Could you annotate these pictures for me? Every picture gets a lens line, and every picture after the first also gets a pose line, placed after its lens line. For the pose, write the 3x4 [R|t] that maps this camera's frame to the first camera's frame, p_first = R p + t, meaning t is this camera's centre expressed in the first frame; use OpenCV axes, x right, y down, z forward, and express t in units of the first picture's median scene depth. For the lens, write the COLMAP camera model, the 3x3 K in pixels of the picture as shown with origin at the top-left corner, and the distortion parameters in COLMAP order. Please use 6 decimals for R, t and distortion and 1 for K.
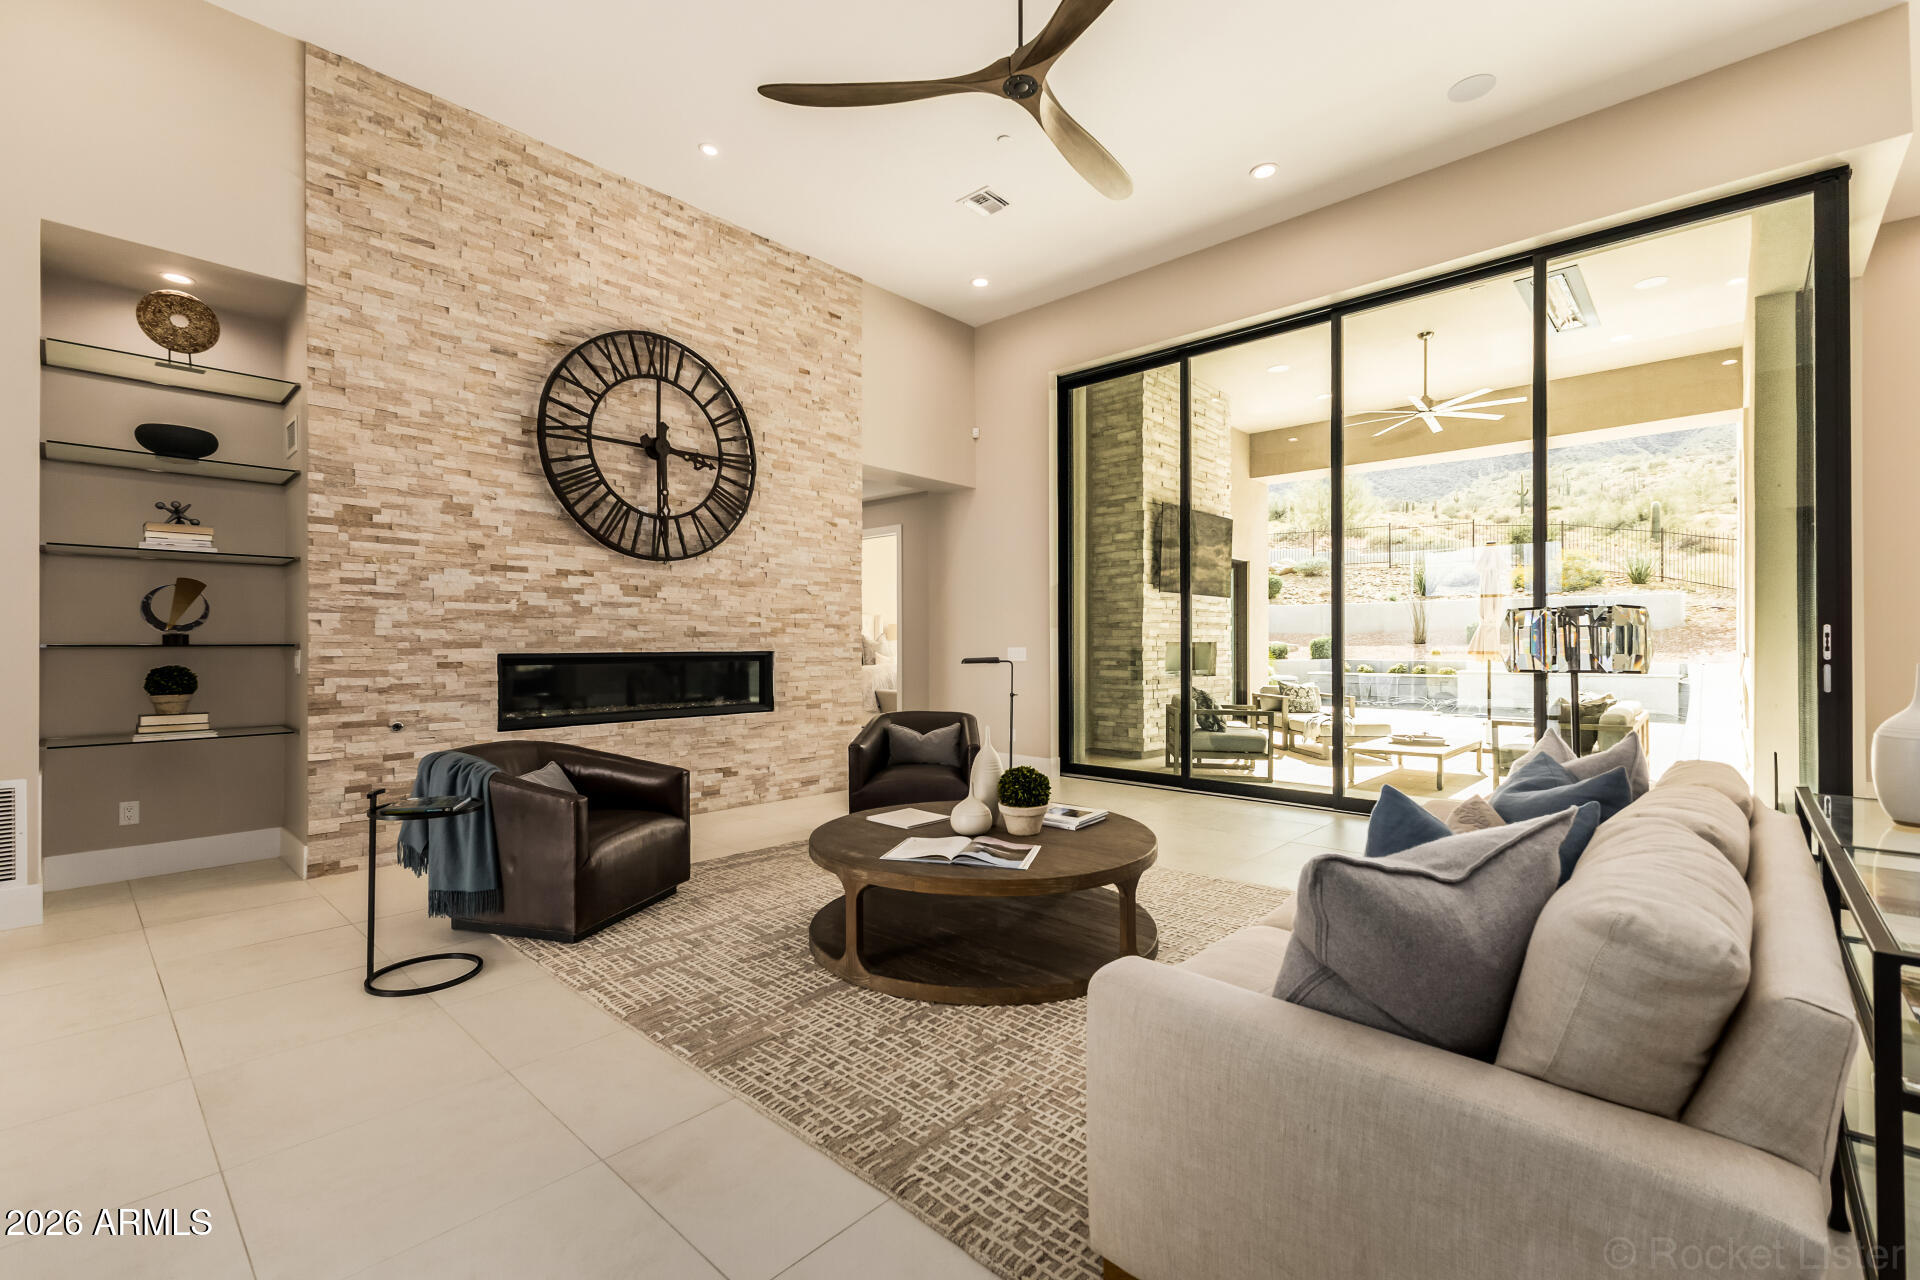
lens RADIAL K [[832.3, 0, 965.9], [0, 832.3, 636.1], [0, 0, 1]] dist [0.007878, 0.000021]
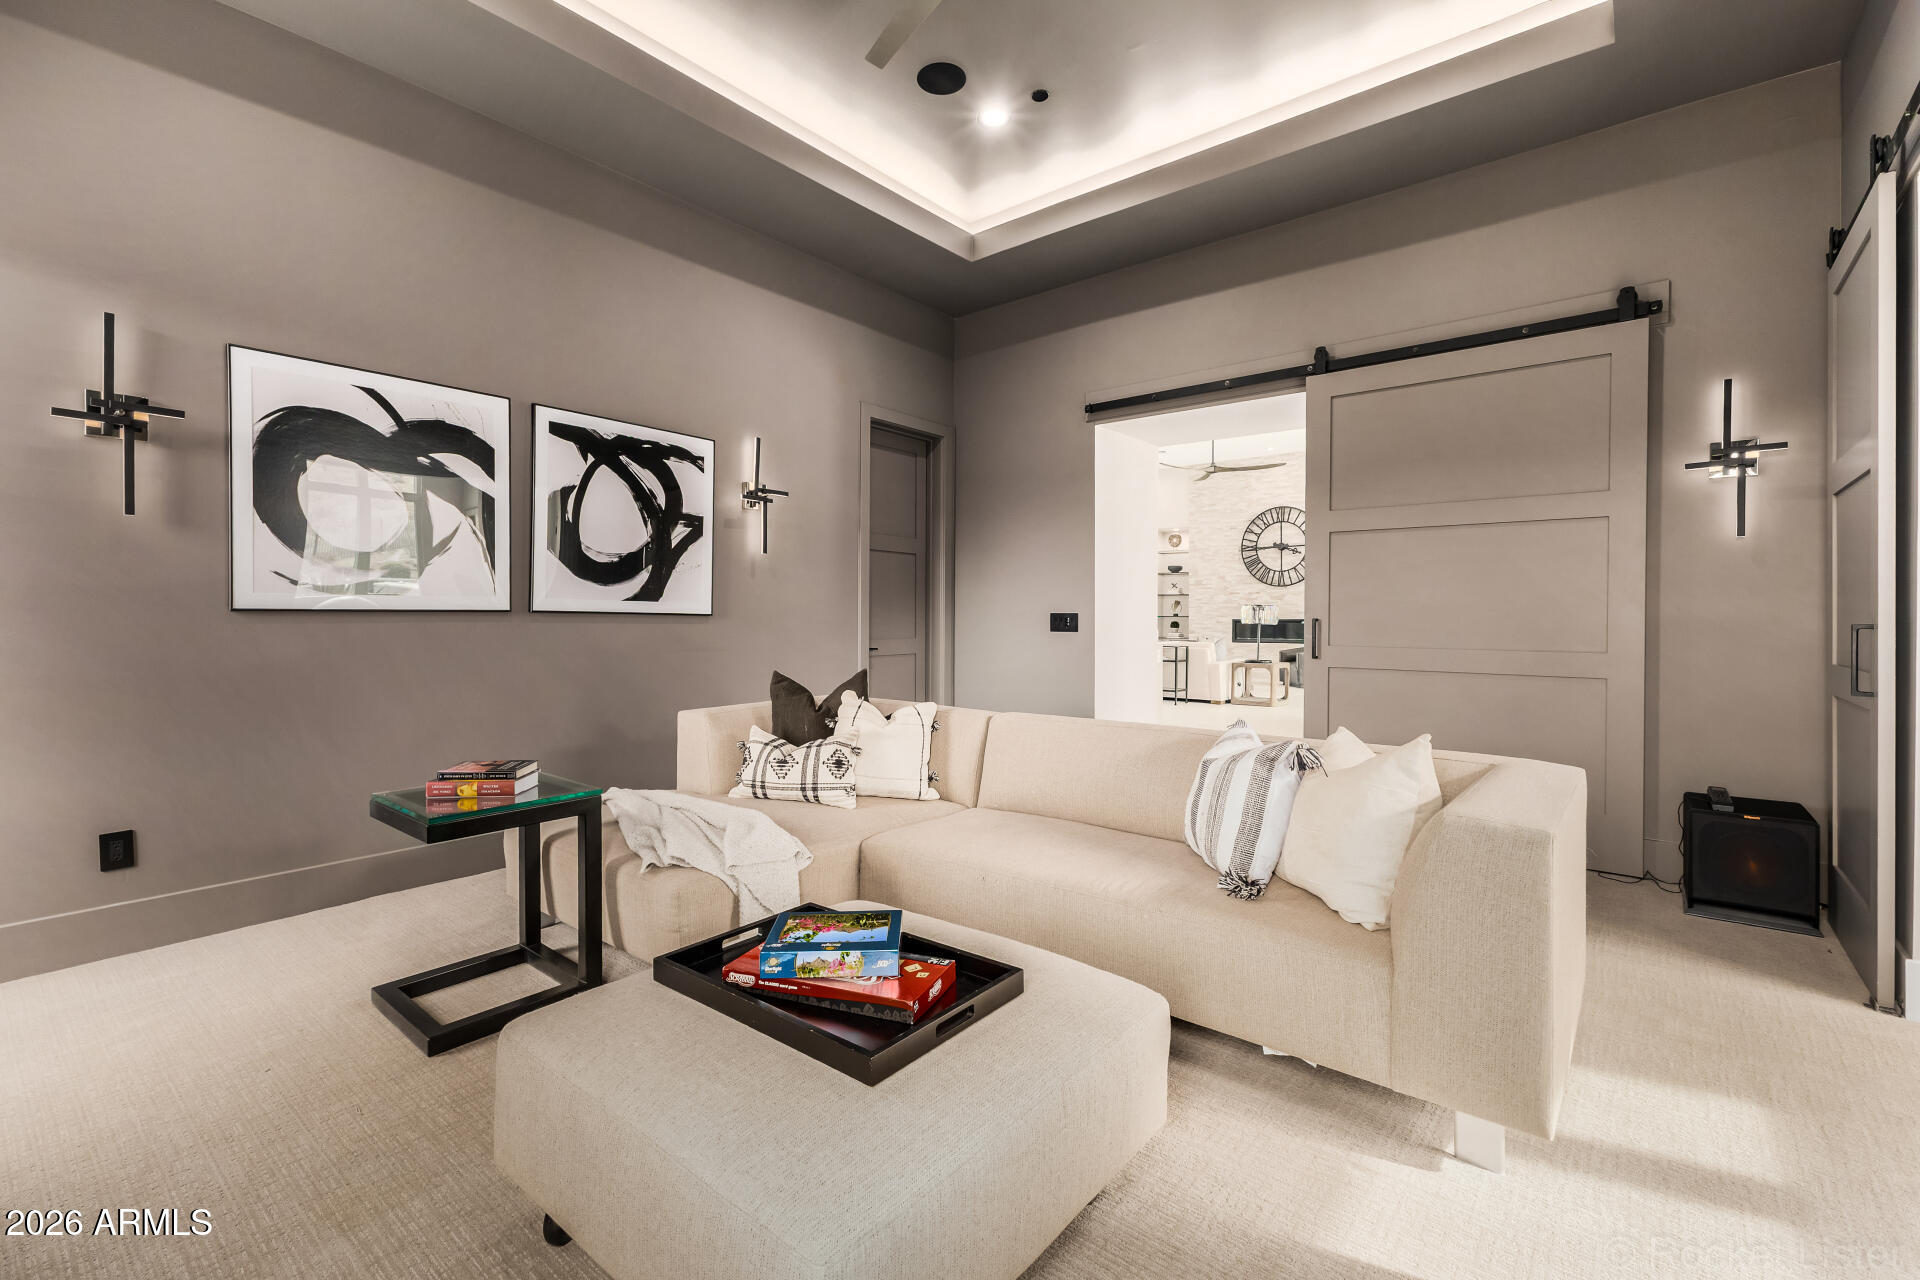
lens RADIAL K [[832.3, 0, 965.9], [0, 832.3, 636.1], [0, 0, 1]] dist [0.007878, 0.000021]
pose [[0.057578, 0.022531, -0.998087, 2.140317], [0.008160, 0.999701, 0.023038, 0.003254], [0.998308, -0.009471, 0.057377, -0.203320]]
